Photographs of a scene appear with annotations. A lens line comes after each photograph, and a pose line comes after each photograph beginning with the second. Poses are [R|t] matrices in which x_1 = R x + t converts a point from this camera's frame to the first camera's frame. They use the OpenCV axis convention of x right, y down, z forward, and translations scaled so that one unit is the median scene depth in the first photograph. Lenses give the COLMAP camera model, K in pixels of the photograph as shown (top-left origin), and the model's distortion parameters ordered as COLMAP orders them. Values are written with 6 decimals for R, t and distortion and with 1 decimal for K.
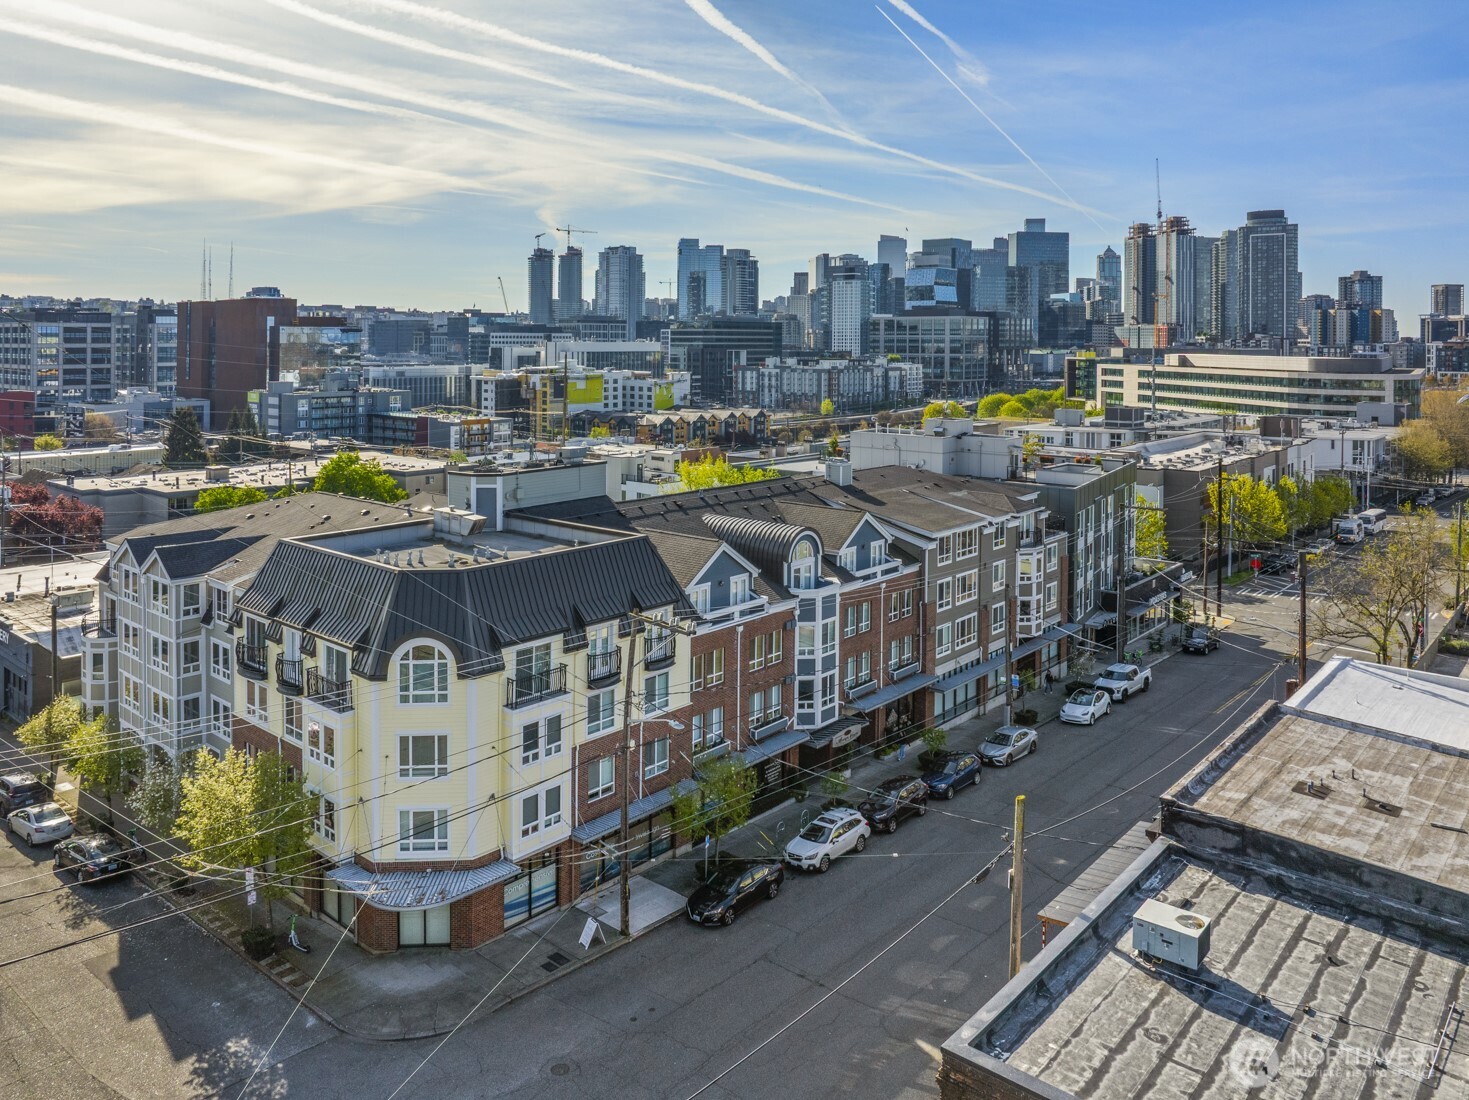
lens RADIAL K [[1083.0, 0, 753.5], [0, 1083.0, 355.4], [0, 0, 1]] dist [-0.023306, -0.000923]
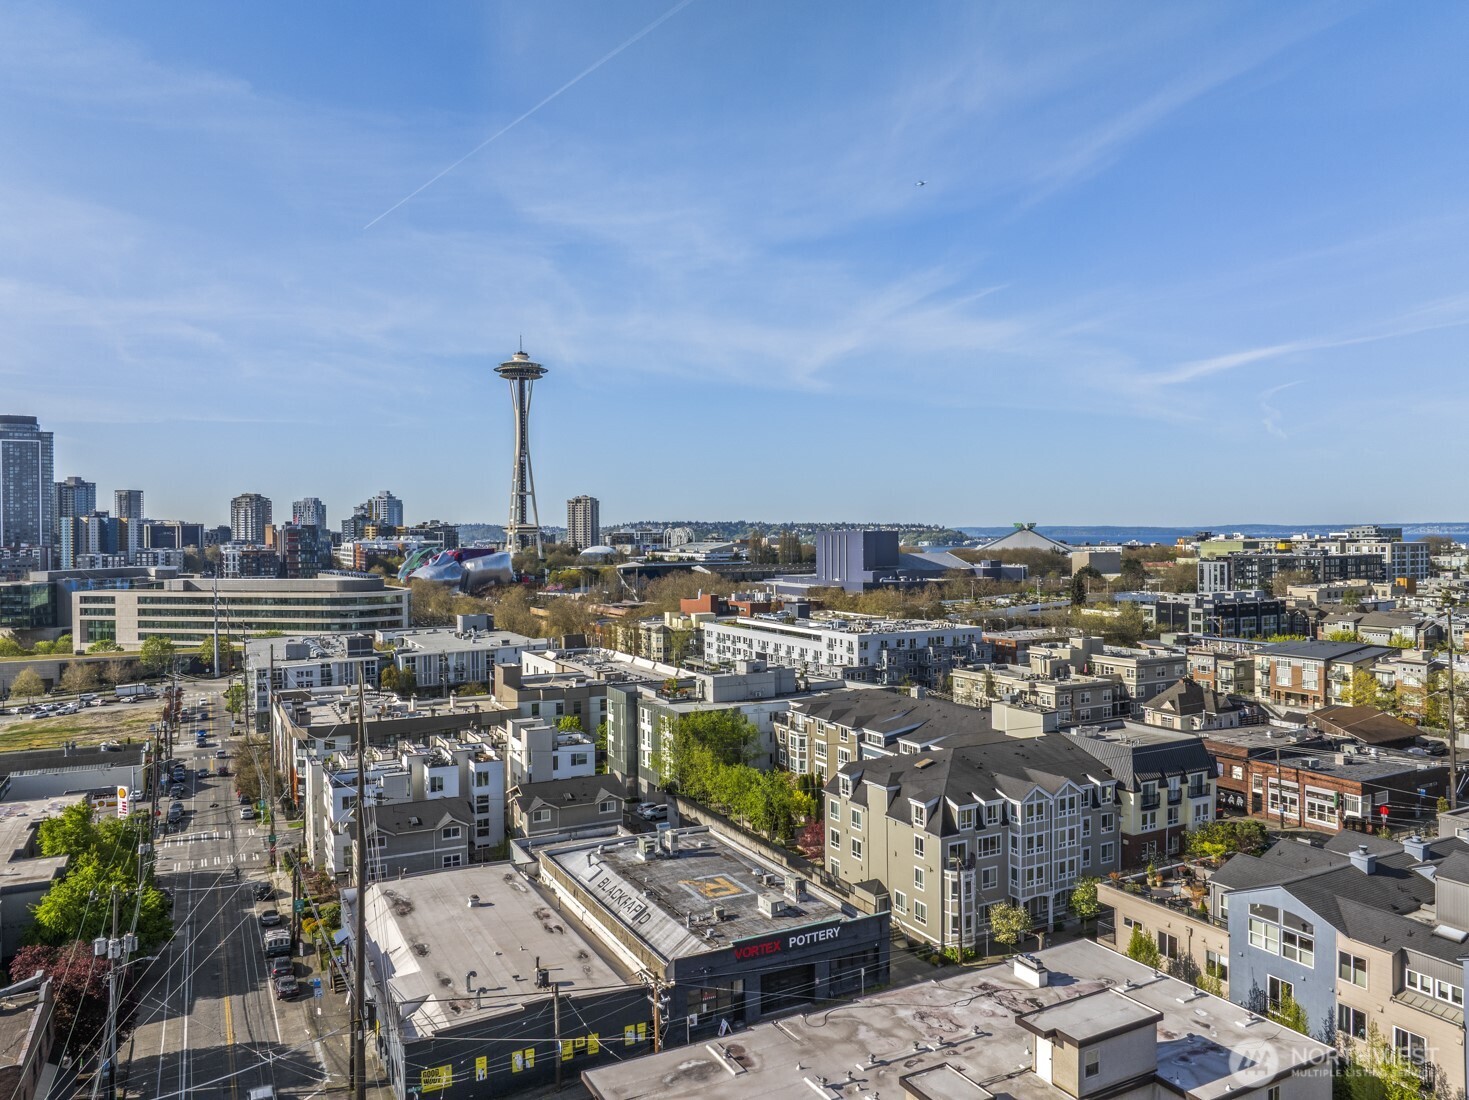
lens RADIAL K [[1039.1, 0, 738.6], [0, 1039.1, 532.3], [0, 0, 1]] dist [-0.032794, -0.003949]
pose [[0.378406, -0.009190, 0.925594, -0.350205], [0.023061, 0.999734, 0.000498, -0.037329], [-0.925352, 0.021157, 0.378517, 0.123456]]
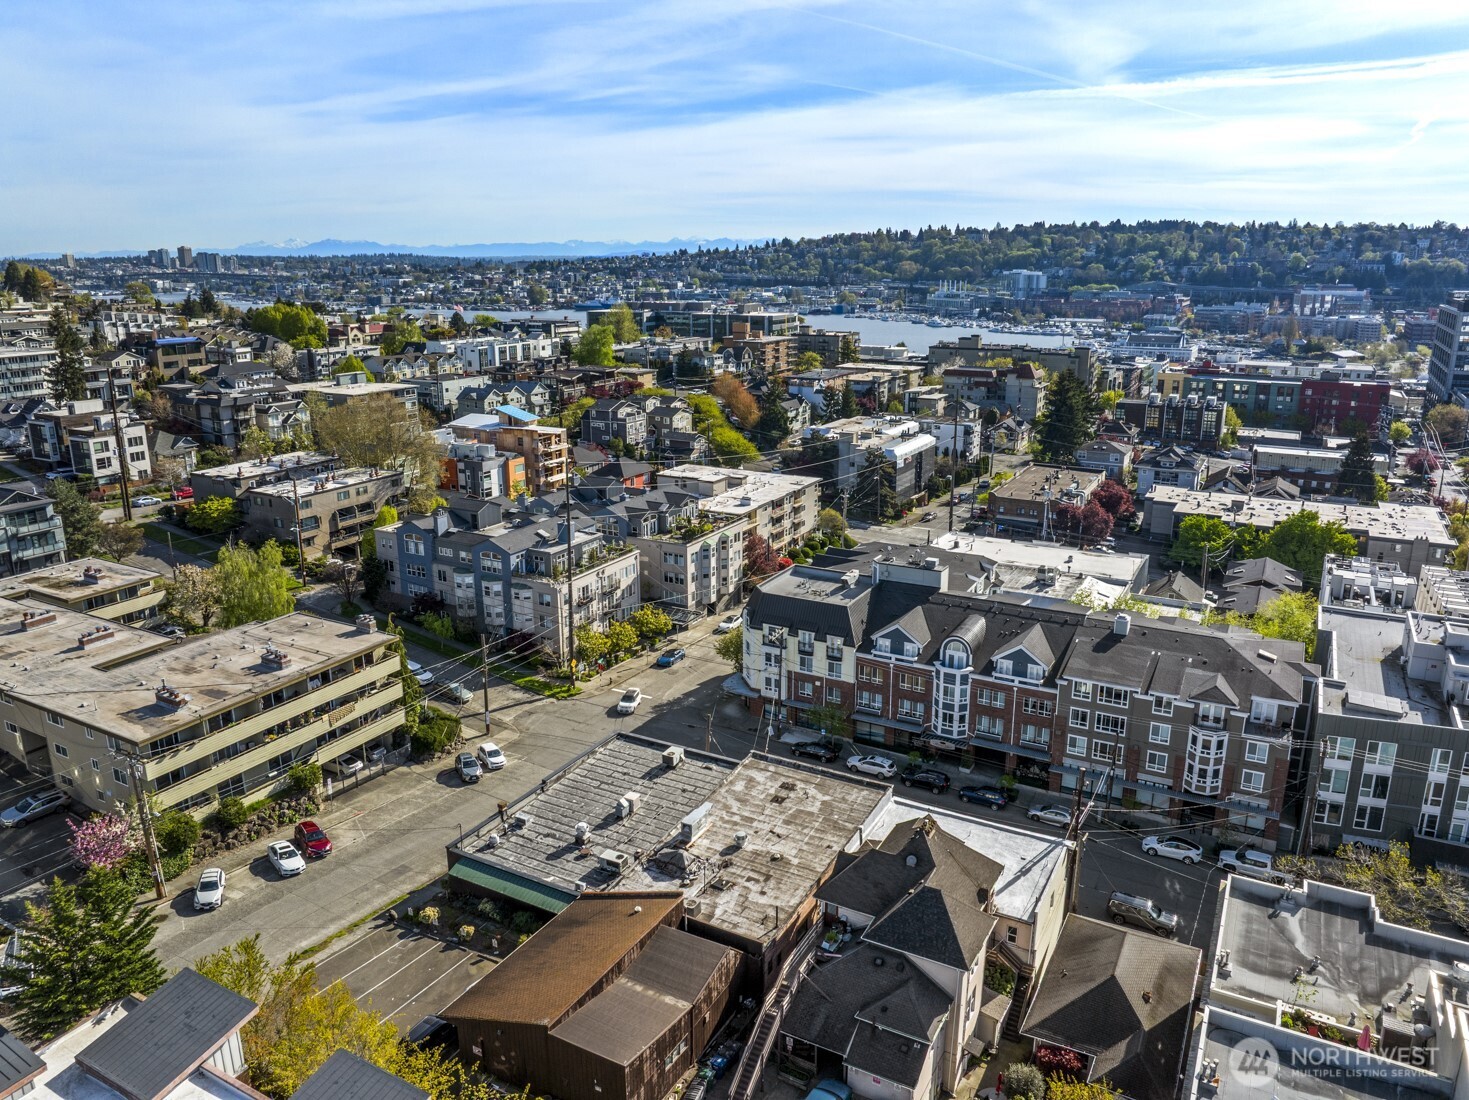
lens RADIAL K [[1028.2, 0, 744.2], [0, 1028.2, 549.0], [0, 0, 1]] dist [-0.042239, 0.002907]
pose [[0.200589, 0.256935, -0.945383, 0.263854], [-0.005313, 0.965267, 0.261212, -0.072658], [0.979661, -0.047373, 0.194987, 0.051707]]
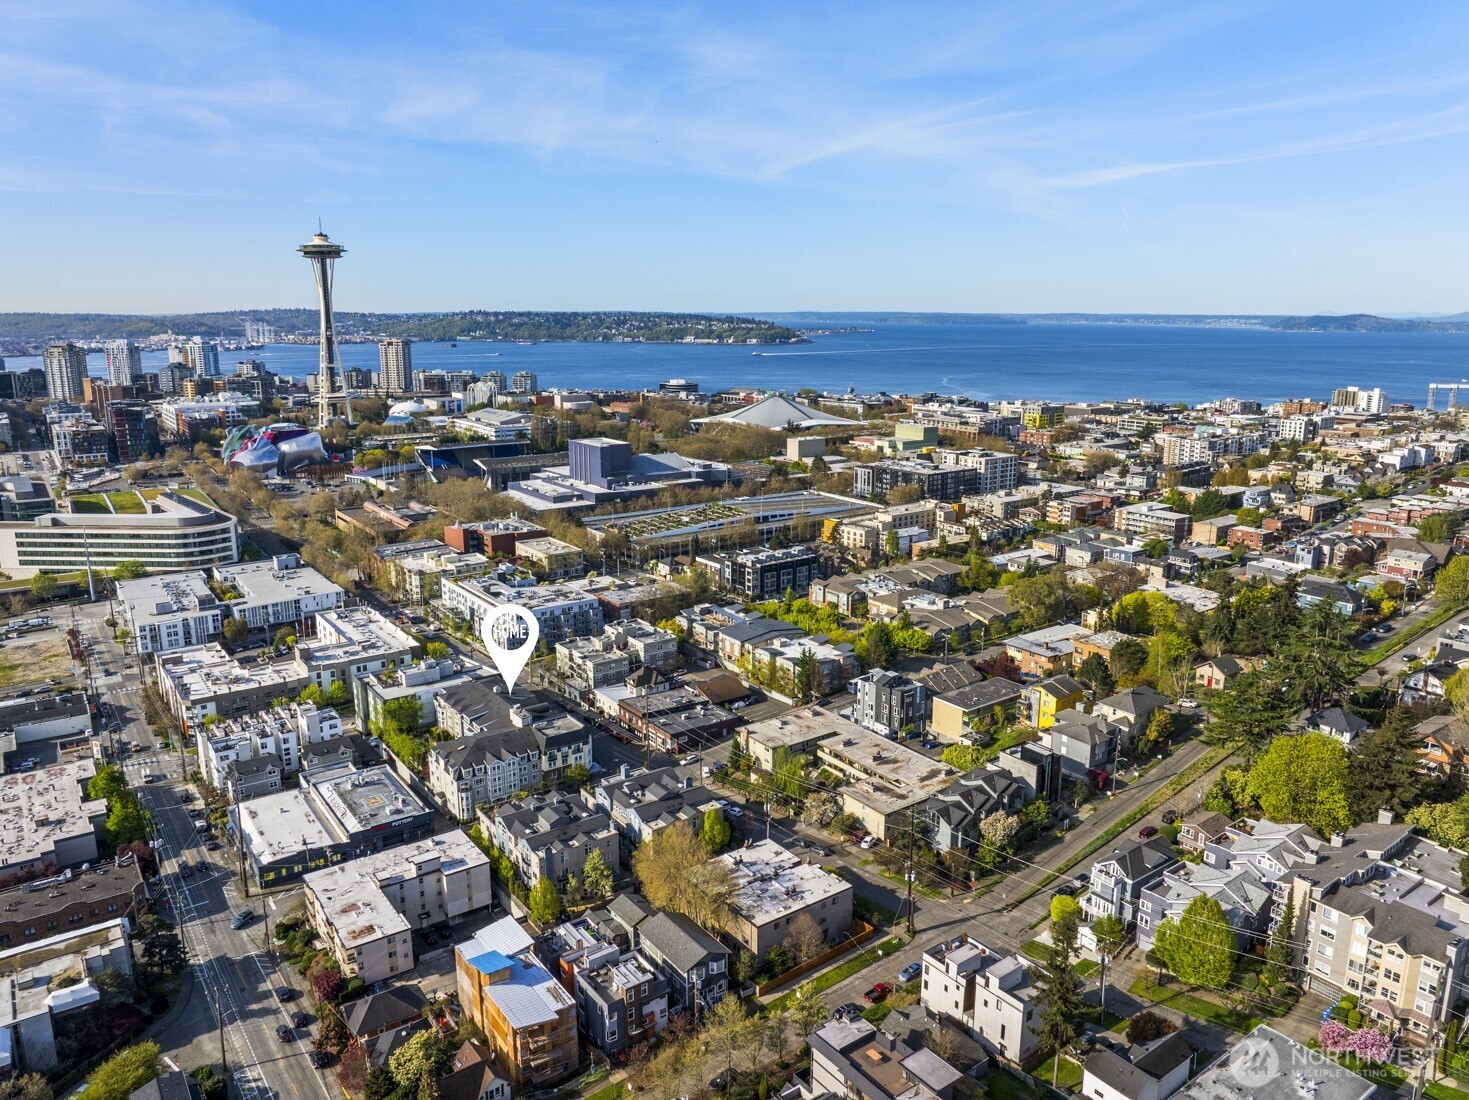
lens RADIAL K [[1028.2, 0, 744.2], [0, 1028.2, 549.0], [0, 0, 1]] dist [-0.042239, 0.002907]
pose [[0.230322, -0.223022, 0.947213, -0.657751], [0.007835, 0.973777, 0.227372, -0.260203], [-0.973083, -0.044947, 0.226029, -0.151394]]
